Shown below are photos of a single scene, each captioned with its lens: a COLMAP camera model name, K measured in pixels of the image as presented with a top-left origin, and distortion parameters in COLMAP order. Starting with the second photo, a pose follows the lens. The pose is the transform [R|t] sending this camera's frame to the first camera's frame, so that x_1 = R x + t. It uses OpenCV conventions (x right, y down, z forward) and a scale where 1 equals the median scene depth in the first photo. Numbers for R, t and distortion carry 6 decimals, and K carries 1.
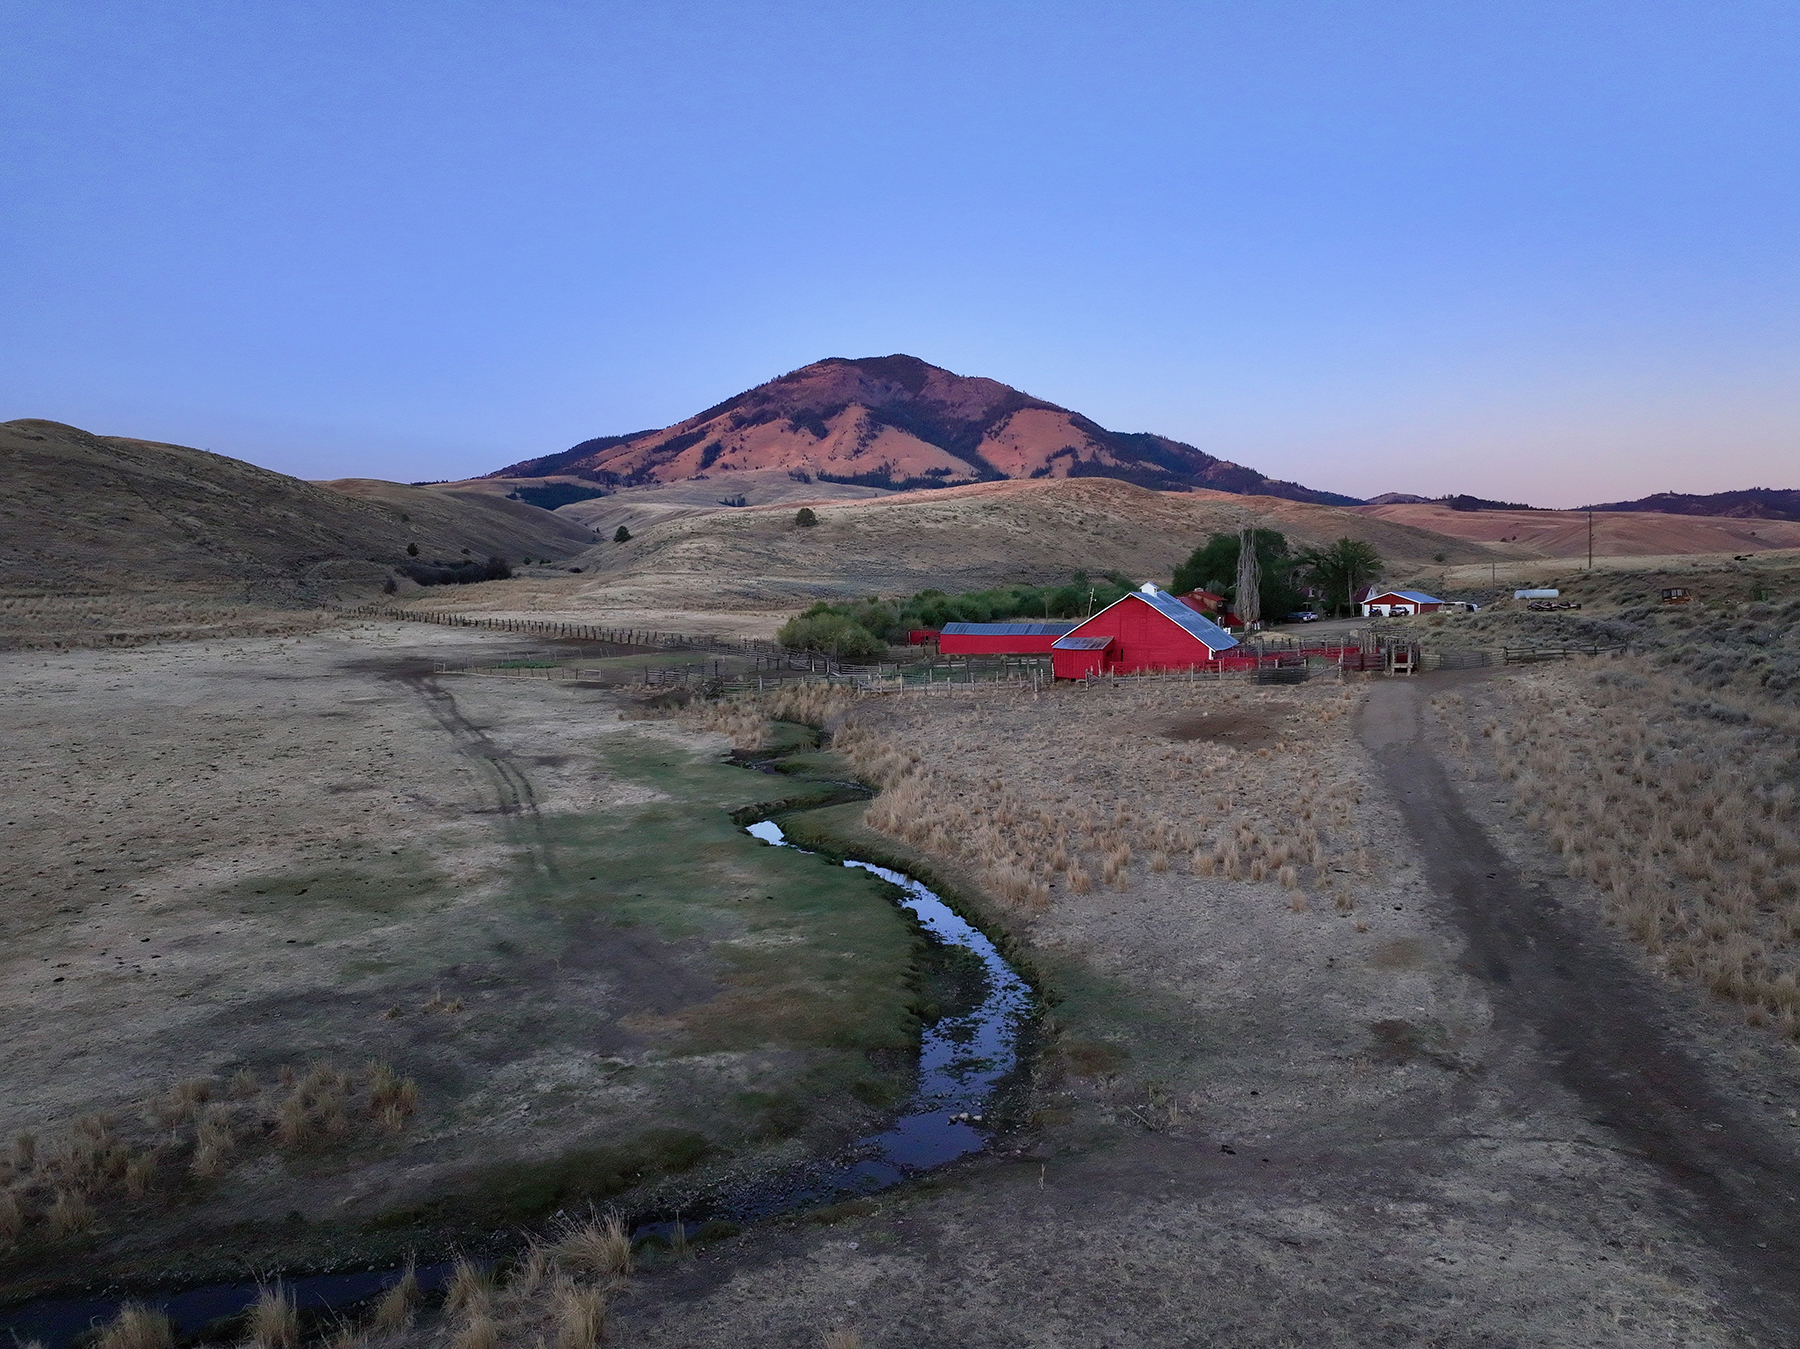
lens RADIAL K [[1246.2, 0, 906.2], [0, 1246.2, 665.2], [0, 0, 1]] dist [0.009382, -0.000664]
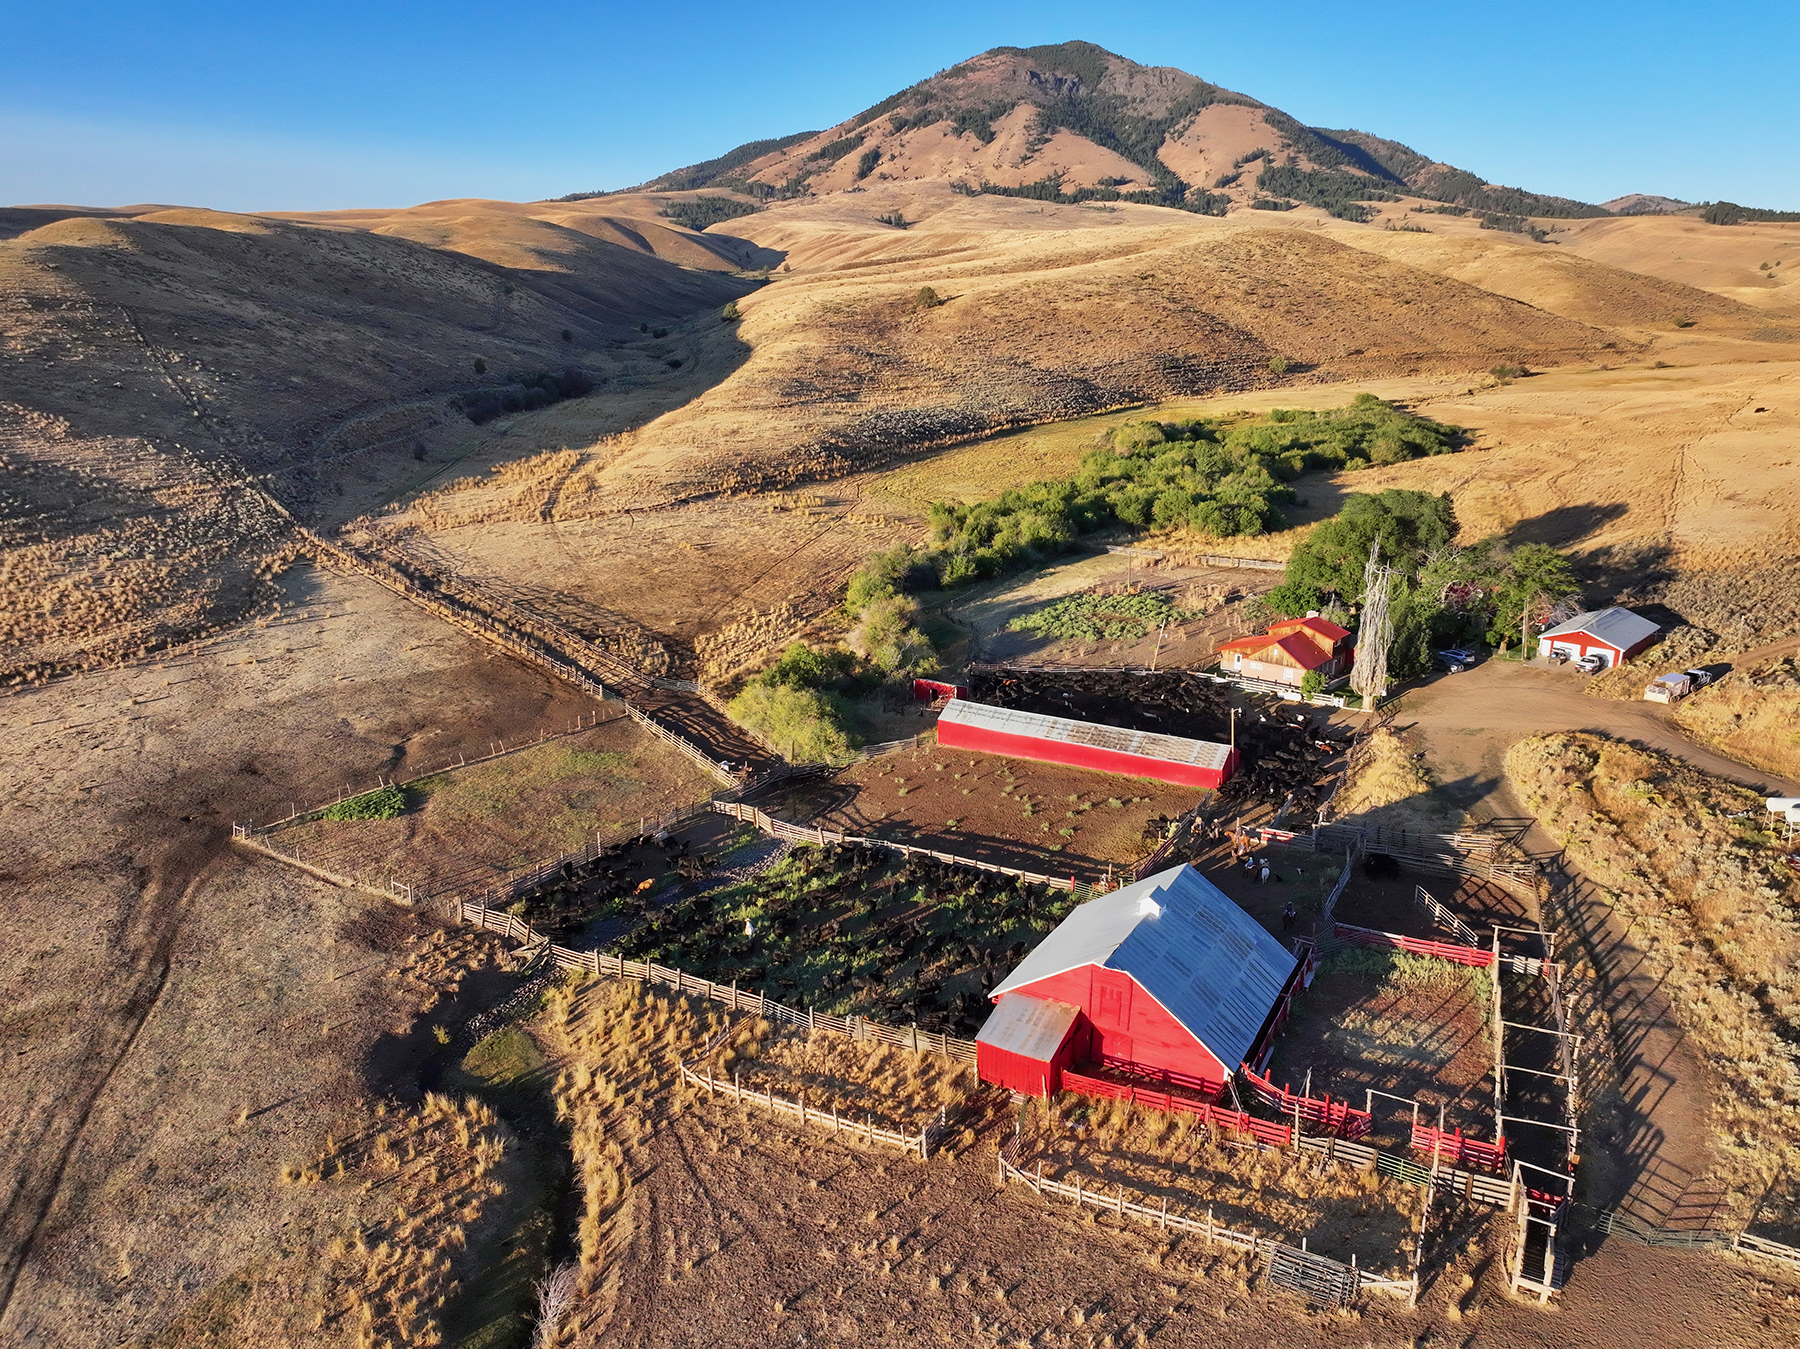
lens RADIAL K [[1246.2, 0, 909.7], [0, 1246.2, 665.3], [0, 0, 1]] dist [0.009382, -0.000664]
pose [[0.991621, 0.040376, -0.122706, 0.004349], [-0.012149, 0.974837, 0.222589, -0.009611], [0.128605, -0.219233, 0.967159, 0.011818]]
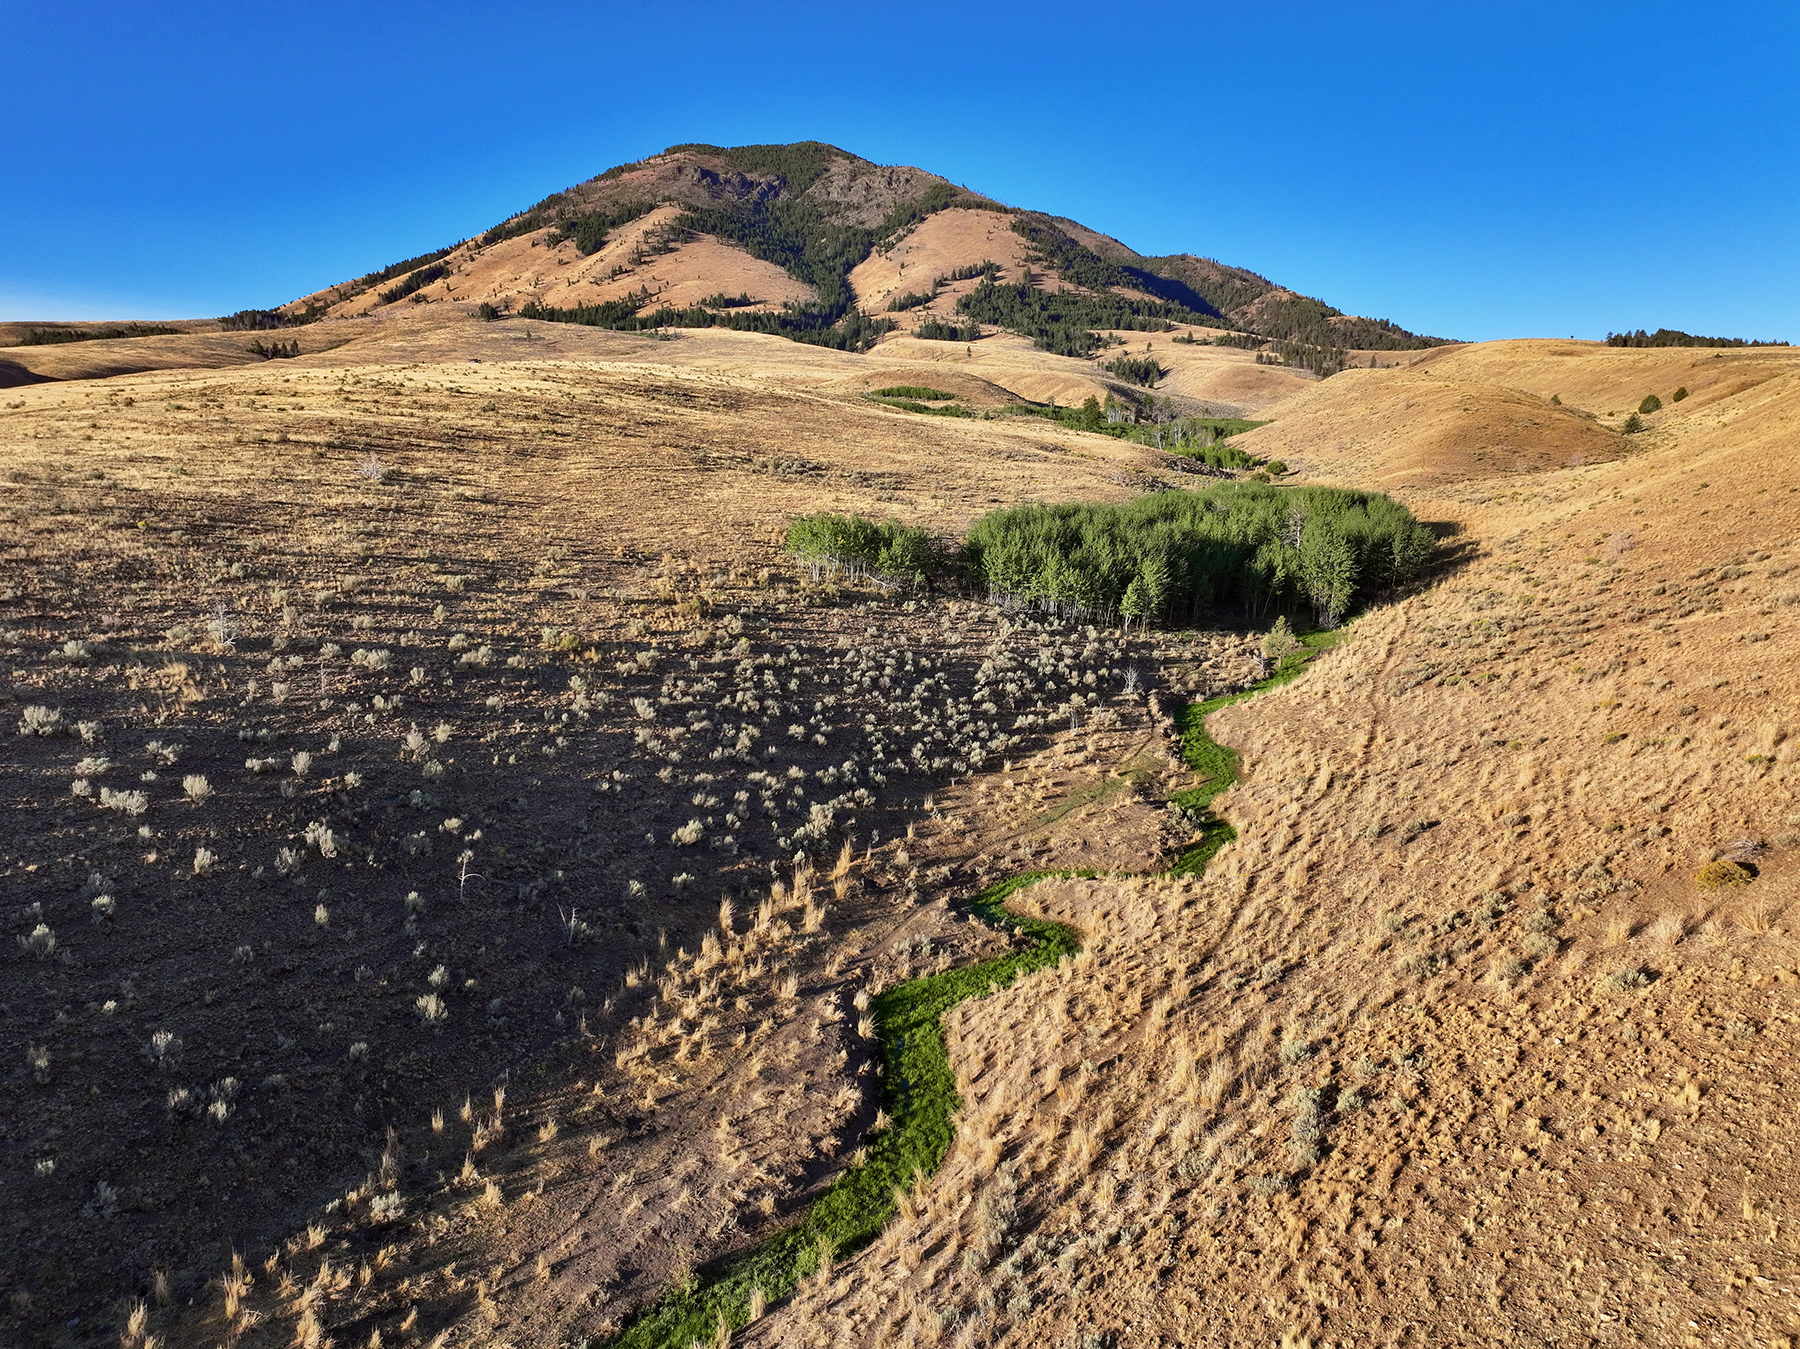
lens RADIAL K [[1246.2, 0, 902.2], [0, 1246.2, 673.8], [0, 0, 1]] dist [0.009382, -0.000664]
pose [[0.987310, 0.029728, -0.155996, 0.195970], [-0.013841, 0.994692, 0.101958, -0.035302], [0.158199, -0.098505, 0.982481, 0.372103]]
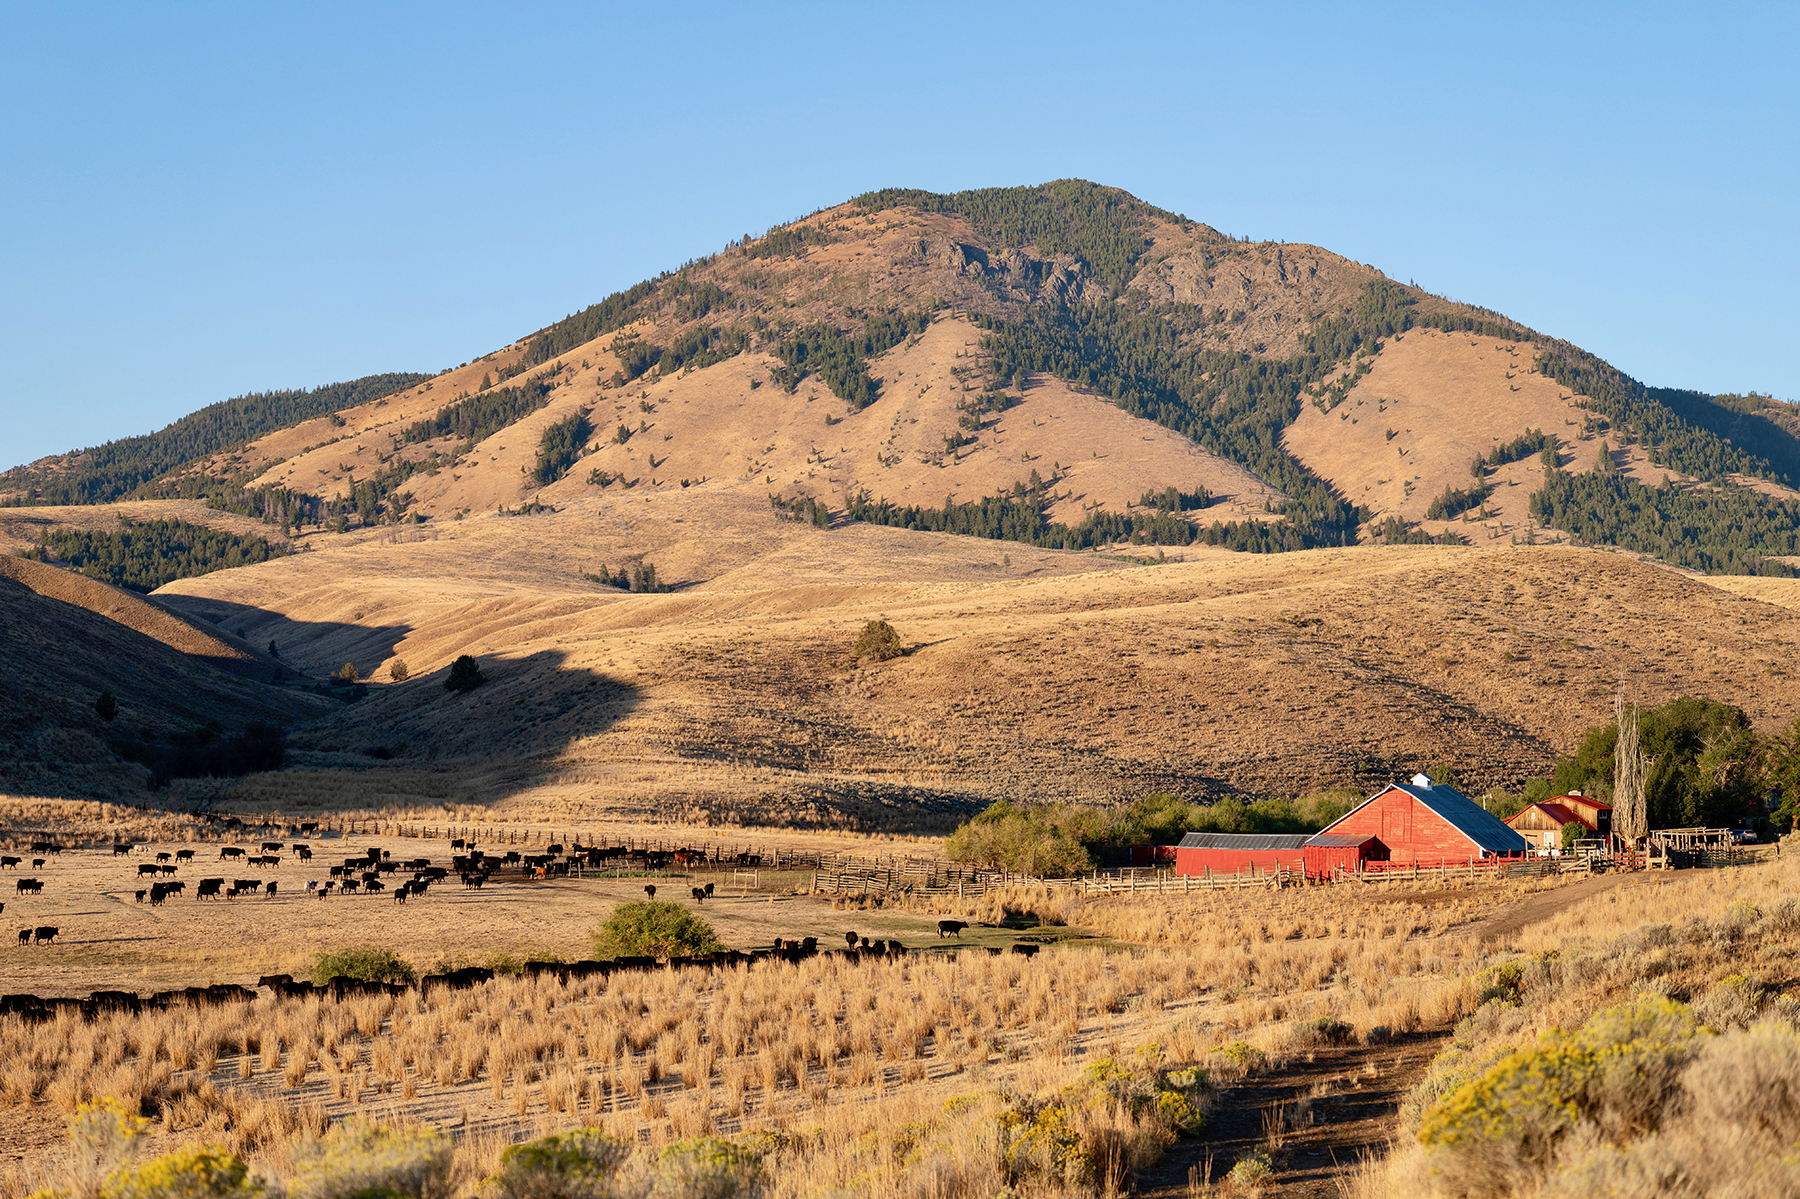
lens RADIAL K [[3580.6, 0, 886.4], [0, 3580.6, 603.4], [0, 0, 1]] dist [0.020469, 0.000000]
pose [[0.998414, 0.010668, -0.055282, -0.001120], [-0.017268, 0.992587, -0.120307, 0.003597], [0.053589, 0.121070, 0.991196, -0.044073]]
